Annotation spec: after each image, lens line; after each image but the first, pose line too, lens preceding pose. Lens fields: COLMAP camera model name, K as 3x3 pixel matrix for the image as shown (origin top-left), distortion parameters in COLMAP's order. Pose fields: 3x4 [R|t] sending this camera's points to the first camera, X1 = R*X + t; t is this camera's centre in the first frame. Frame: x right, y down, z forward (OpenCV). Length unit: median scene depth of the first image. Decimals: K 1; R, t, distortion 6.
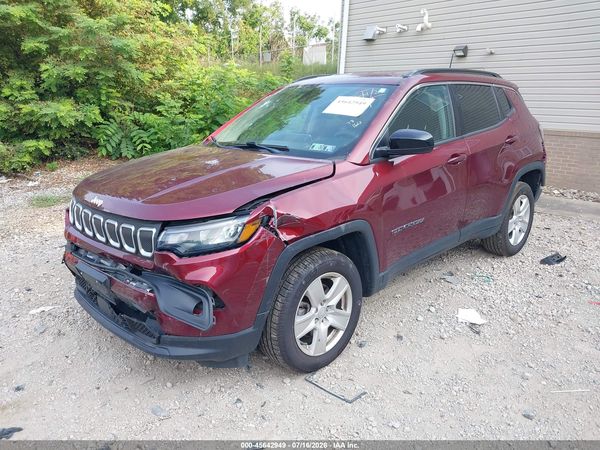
lens RADIAL K [[476.1, 0, 299.5], [0, 476.1, 225.0], [0, 0, 1]] dist [0.046367, -0.071975]
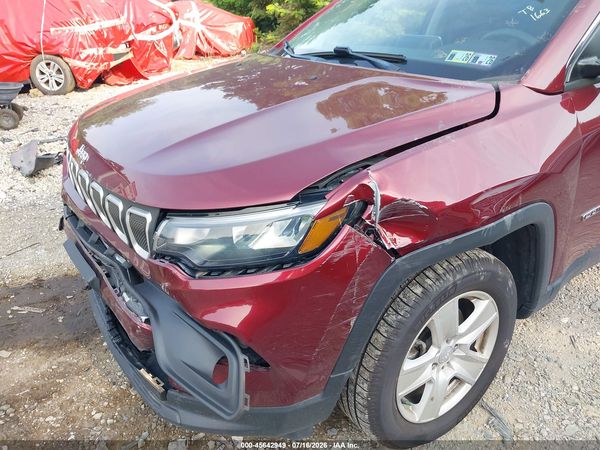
lens RADIAL K [[476.1, 0, 299.5], [0, 476.1, 225.0], [0, 0, 1]] dist [0.046367, -0.071975]
pose [[0.977774, 0.077214, -0.194926, -0.030986], [-0.041570, 0.982655, 0.180726, -0.081972], [0.205500, -0.168606, 0.964024, 0.497845]]
